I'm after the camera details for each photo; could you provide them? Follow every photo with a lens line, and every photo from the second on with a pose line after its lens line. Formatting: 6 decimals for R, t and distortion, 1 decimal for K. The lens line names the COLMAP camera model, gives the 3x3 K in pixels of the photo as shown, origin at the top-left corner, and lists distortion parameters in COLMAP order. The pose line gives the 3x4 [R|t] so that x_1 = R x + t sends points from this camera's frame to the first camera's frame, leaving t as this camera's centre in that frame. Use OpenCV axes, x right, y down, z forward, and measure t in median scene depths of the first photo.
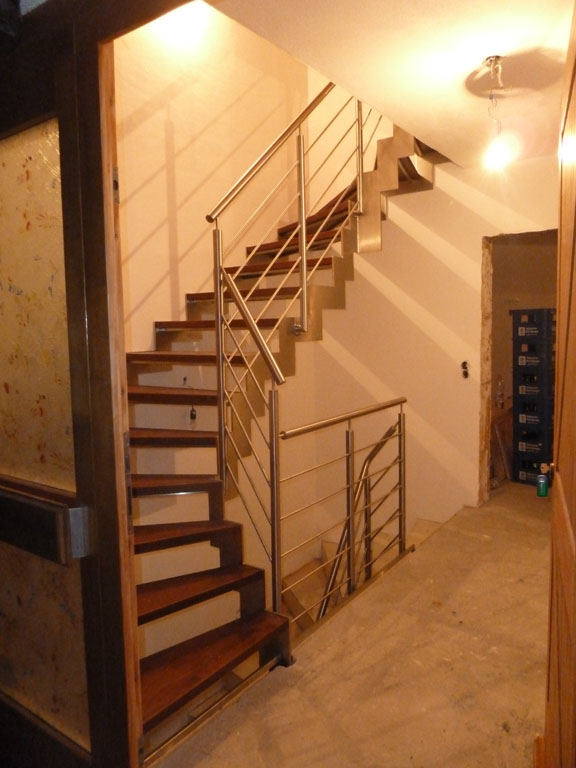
lens RADIAL K [[581.0, 0, 282.9], [0, 581.0, 383.2], [0, 0, 1]] dist [-0.025837, 0.002715]
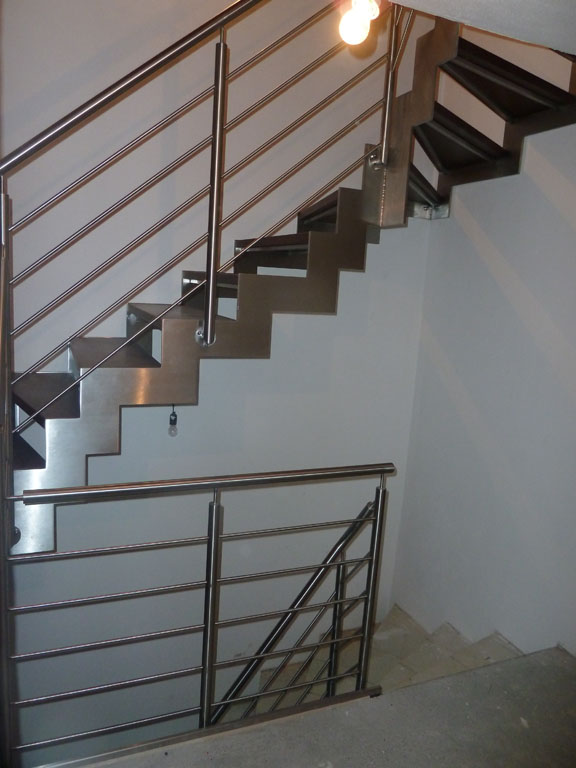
lens RADIAL K [[575.4, 0, 282.9], [0, 575.4, 381.1], [0, 0, 1]] dist [-0.033928, -0.003009]
pose [[0.845090, 0.173020, -0.505853, 0.416903], [-0.137825, 0.984709, 0.106552, -0.117625], [0.516554, -0.020326, 0.856013, 0.421353]]
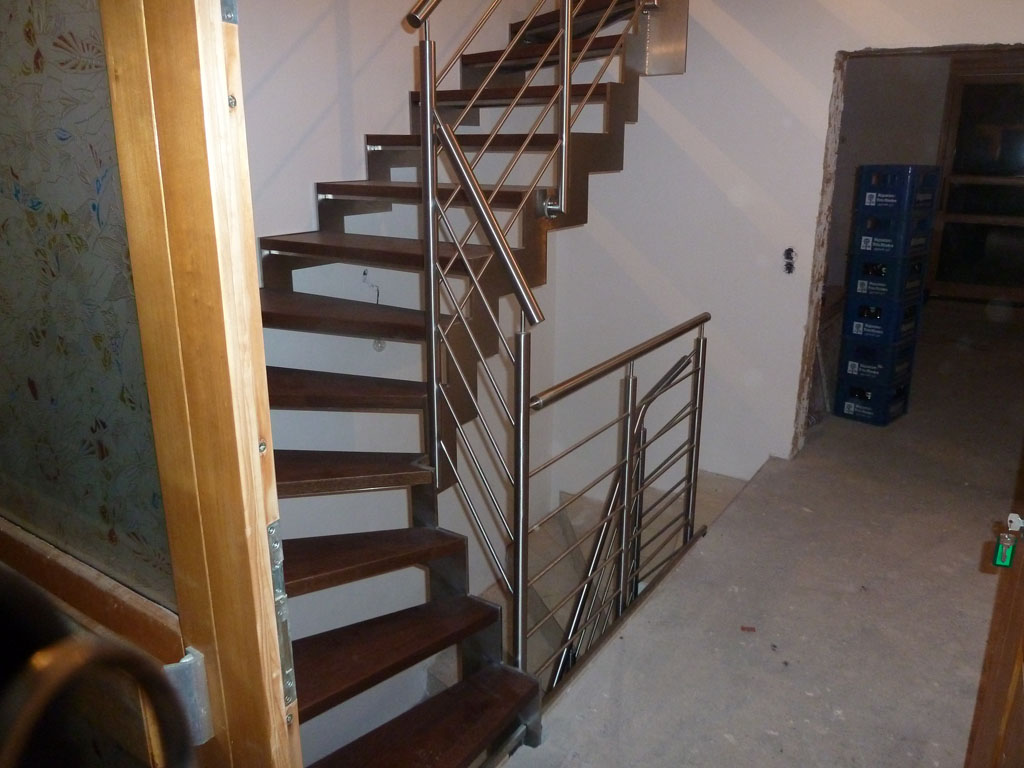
lens RADIAL K [[774.7, 0, 520.2], [0, 774.7, 377.7], [0, 0, 1]] dist [-0.025837, 0.002715]
pose [[0.998997, 0.011786, 0.043207, -0.036621], [-0.019679, 0.982147, 0.187083, -0.062842], [-0.040230, -0.187746, 0.981393, 0.148993]]
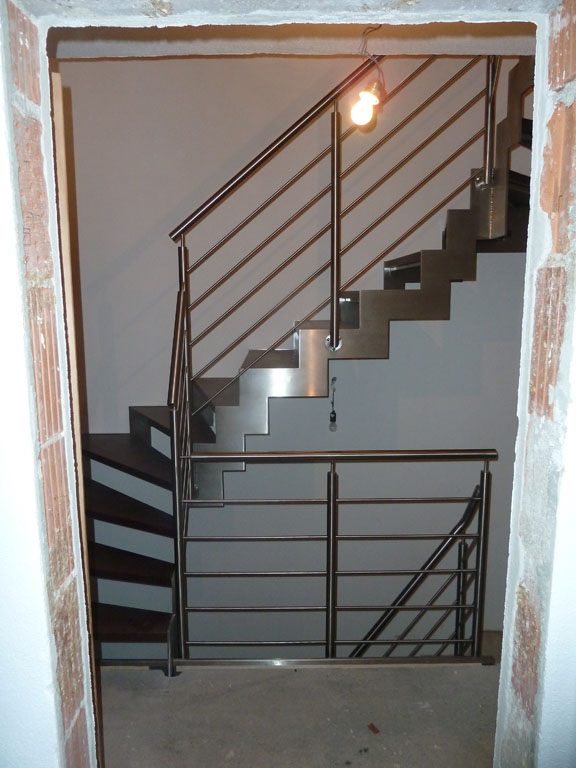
lens RADIAL K [[581.0, 0, 282.9], [0, 581.0, 383.2], [0, 0, 1]] dist [-0.025837, 0.002715]
pose [[0.586884, 0.146674, -0.796275, 0.615852], [-0.088283, 0.989184, 0.117139, -0.118361], [0.804843, 0.001550, 0.593485, 0.390688]]
